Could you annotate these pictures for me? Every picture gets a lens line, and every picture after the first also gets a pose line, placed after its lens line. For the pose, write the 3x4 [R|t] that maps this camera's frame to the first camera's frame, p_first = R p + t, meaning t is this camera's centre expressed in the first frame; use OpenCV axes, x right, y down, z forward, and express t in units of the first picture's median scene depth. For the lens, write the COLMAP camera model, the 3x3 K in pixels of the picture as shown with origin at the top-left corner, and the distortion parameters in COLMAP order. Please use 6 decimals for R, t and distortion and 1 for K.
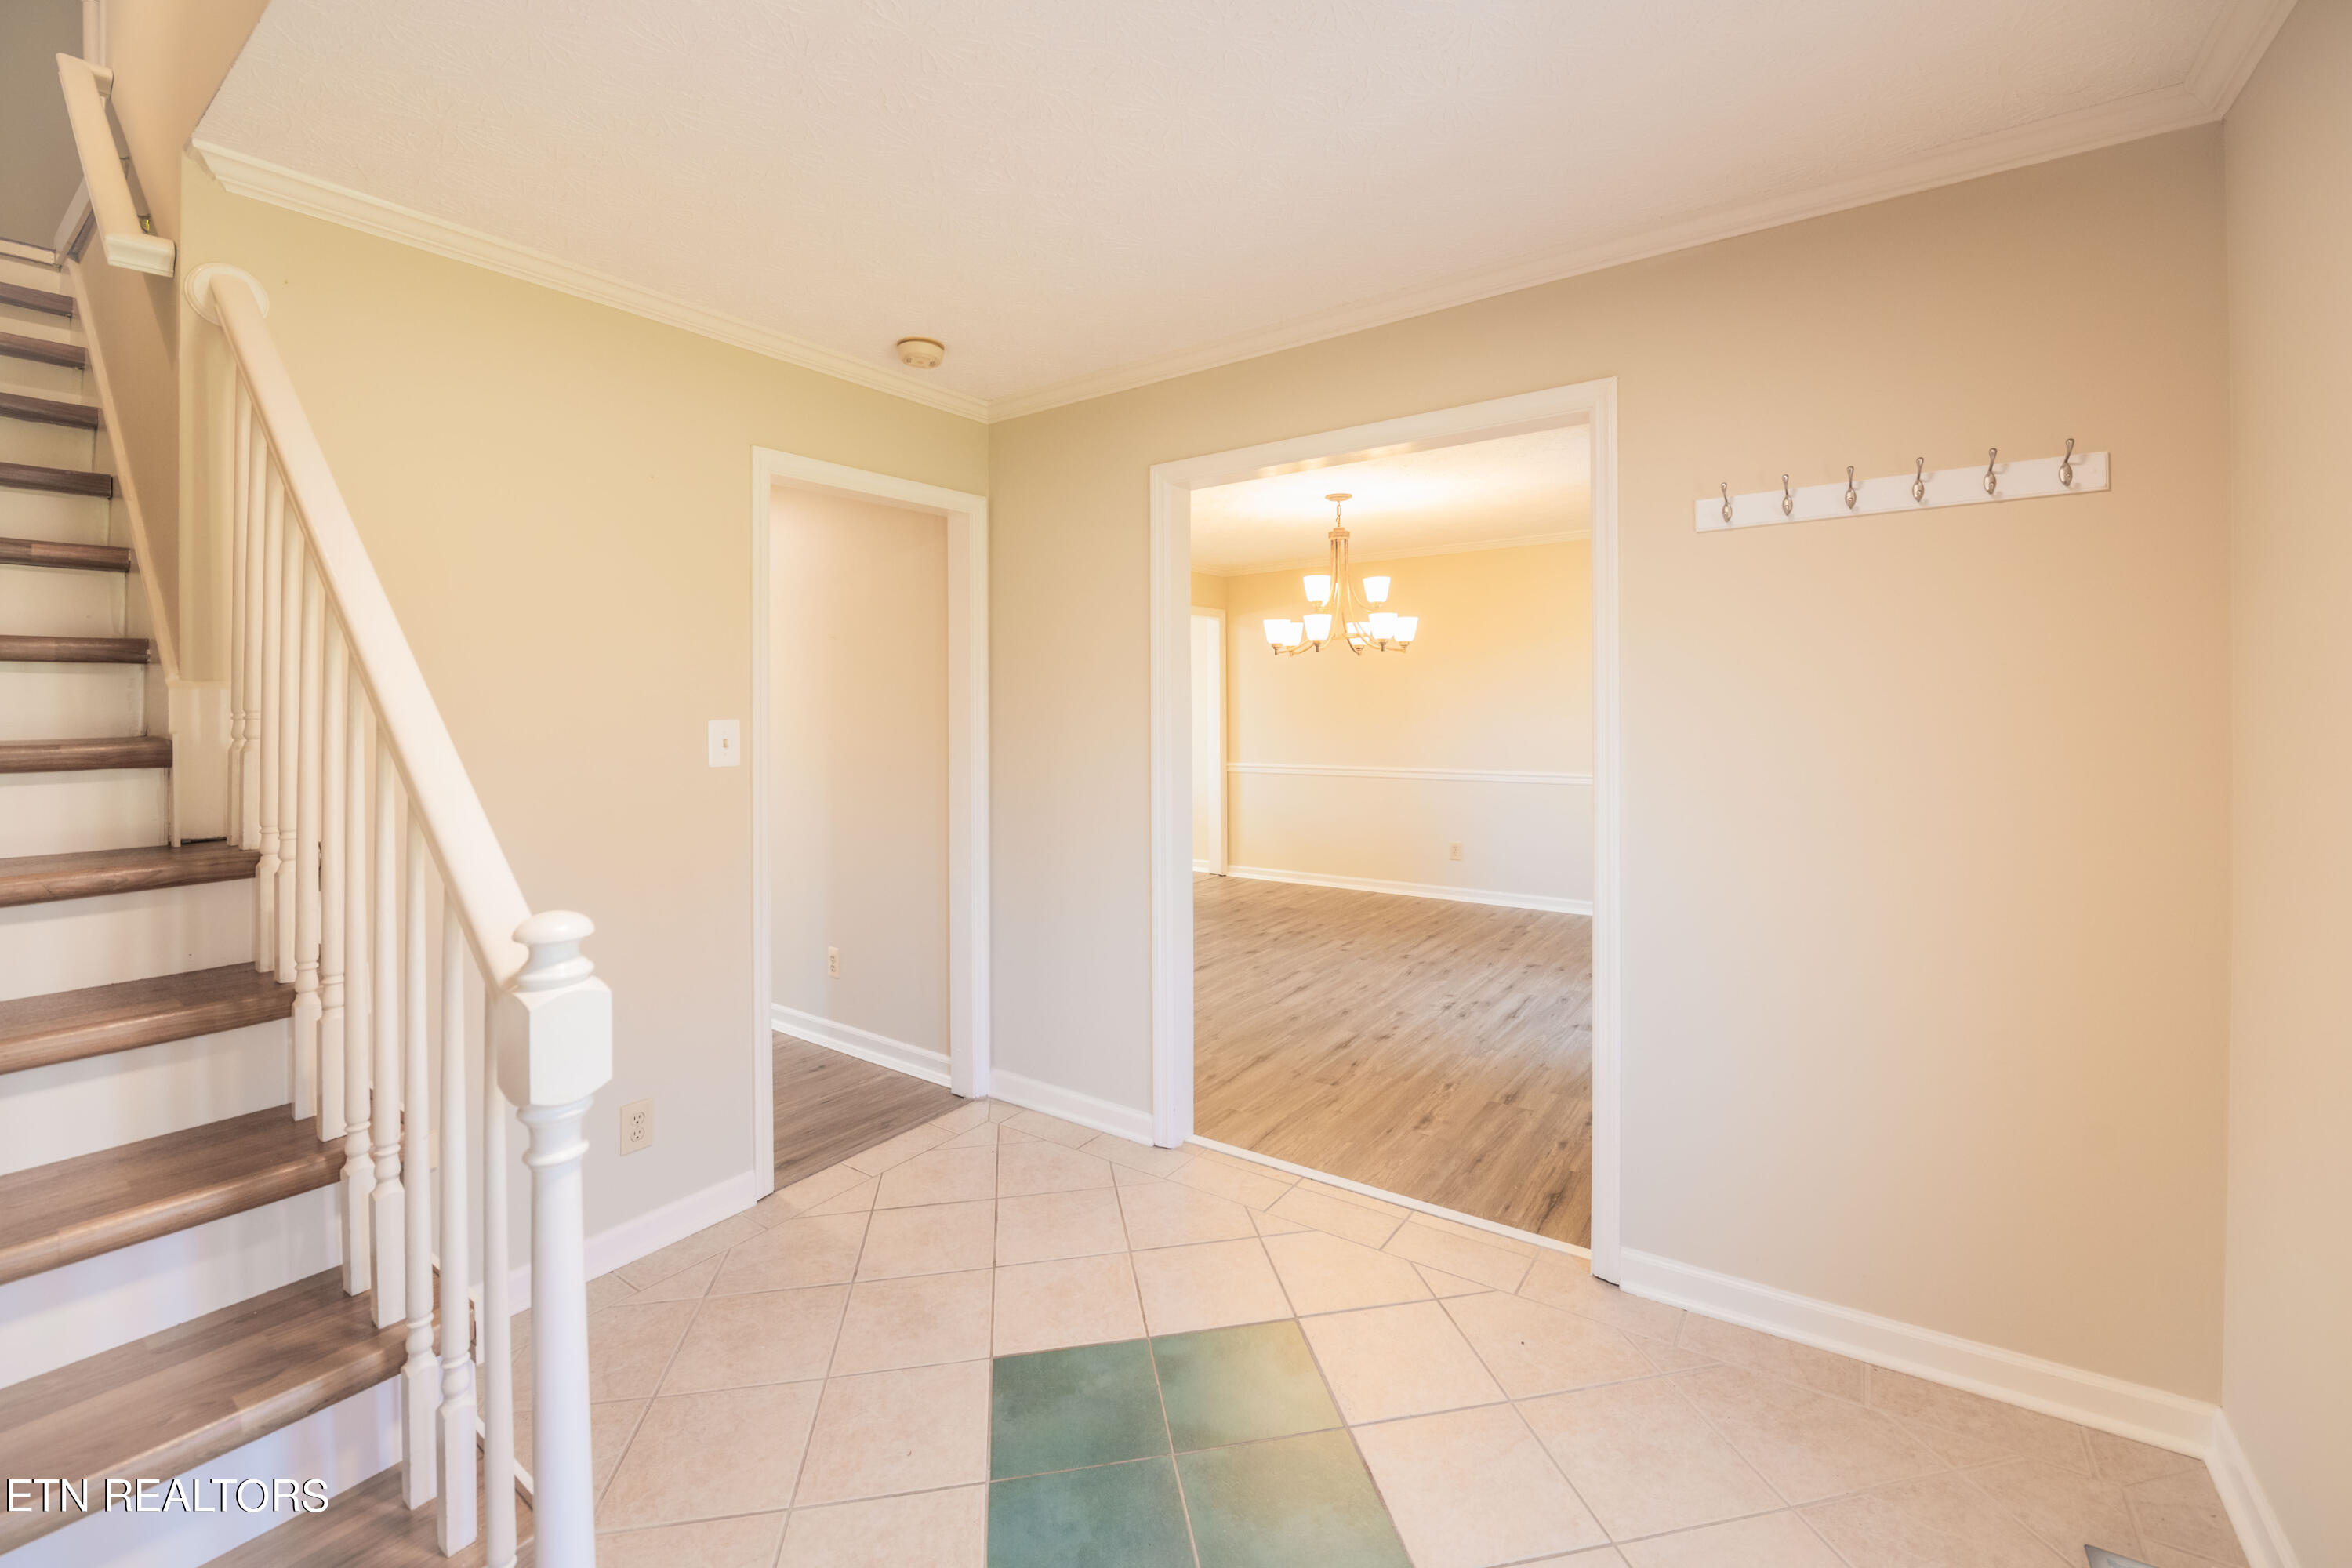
lens RADIAL K [[968.7, 0, 1185.2], [0, 968.7, 756.0], [0, 0, 1]] dist [0.000578, -0.000057]
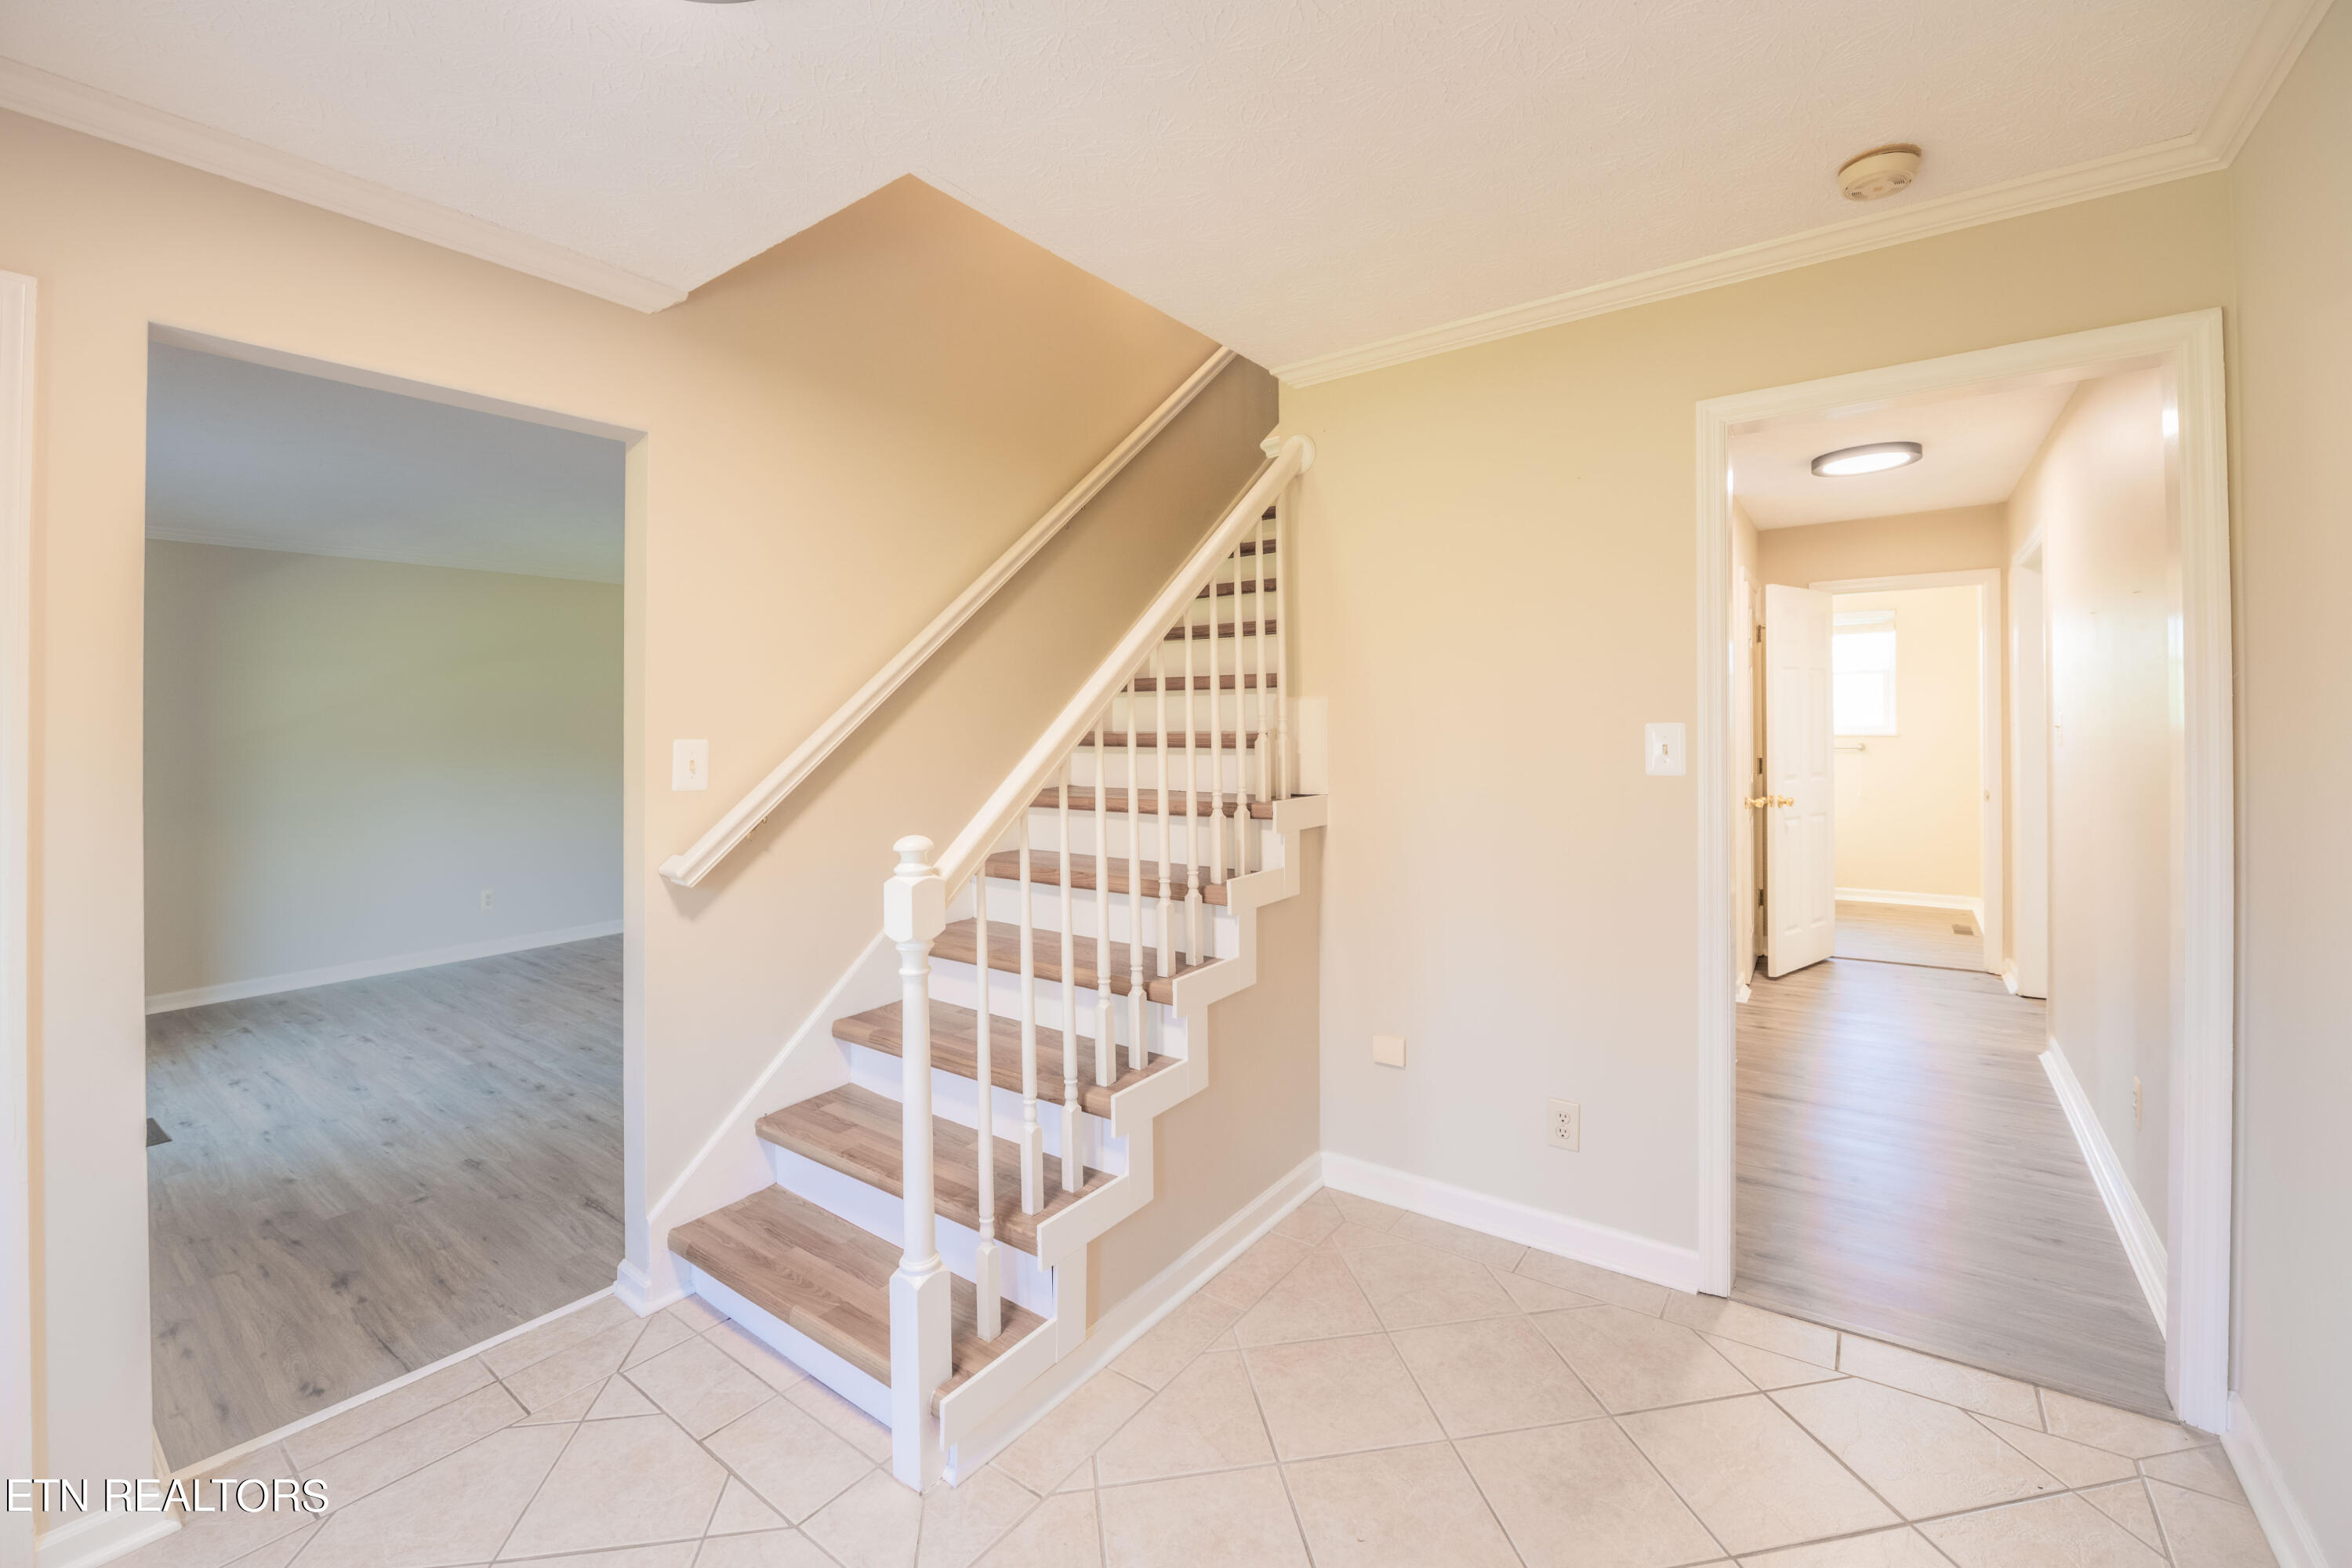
lens RADIAL K [[971.3, 0, 1168.3], [0, 971.3, 732.7], [0, 0, 1]] dist [-0.013614, -0.000864]
pose [[-0.026927, 0.014257, -0.999536, 0.418615], [-0.029359, 0.999456, 0.015047, -0.028254], [0.999206, 0.029750, -0.026494, 0.568209]]
